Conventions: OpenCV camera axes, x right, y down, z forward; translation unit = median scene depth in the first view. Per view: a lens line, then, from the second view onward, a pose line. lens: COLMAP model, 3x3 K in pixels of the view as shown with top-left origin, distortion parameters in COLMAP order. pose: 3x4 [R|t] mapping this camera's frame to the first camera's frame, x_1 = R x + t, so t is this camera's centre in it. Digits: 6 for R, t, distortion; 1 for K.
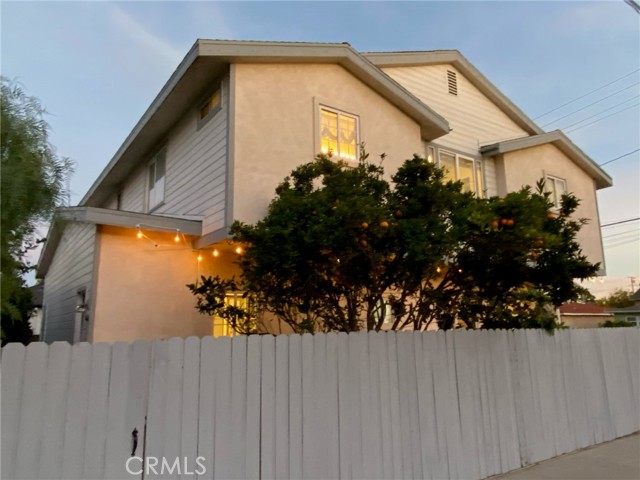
lens RADIAL K [[456.1, 0, 319.9], [0, 456.1, 241.8], [0, 0, 1]] dist [0.033298, 0.000584]
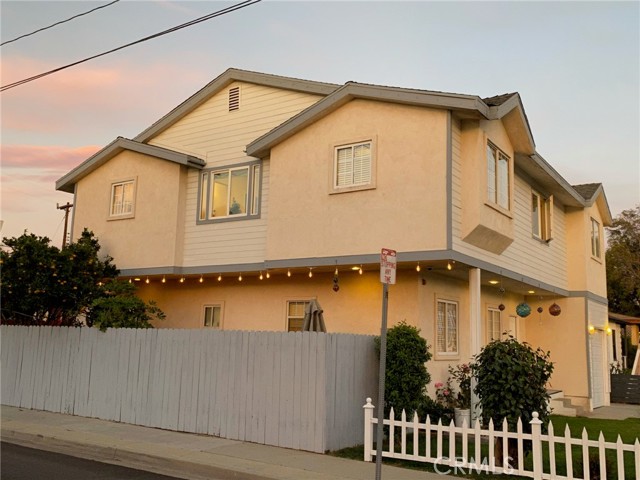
lens RADIAL K [[621.9, 0, 317.3], [0, 621.9, 237.5], [0, 0, 1]] dist [0.034111, 0.000000]
pose [[0.371868, -0.129013, -0.919277, 1.910694], [0.132680, 0.987515, -0.084918, 0.131331], [0.918755, -0.090391, 0.384342, 0.703725]]
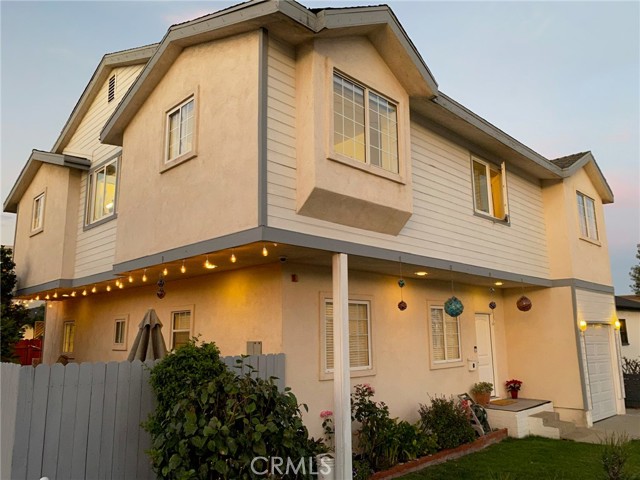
lens RADIAL K [[489.0, 0, 324.4], [0, 489.0, 242.5], [0, 0, 1]] dist [0.016990, -0.001215]
pose [[0.190598, -0.175226, -0.965903, 1.508721], [0.184813, 0.972751, -0.140000, 0.212616], [0.964114, -0.151828, 0.217788, 1.352813]]
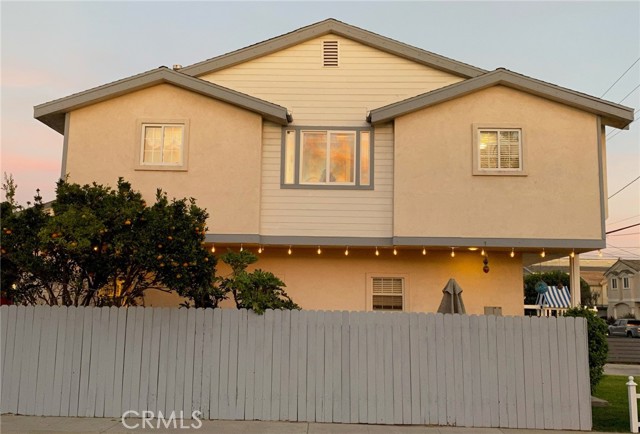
lens RADIAL K [[627.8, 0, 319.0], [0, 627.8, 216.1], [0, 0, 1]] dist [0.041860, 0.000000]
pose [[0.817842, -0.063077, -0.571975, 1.162008], [0.077385, 0.997001, 0.000700, -0.017465], [0.570215, -0.044835, 0.820271, -0.109590]]
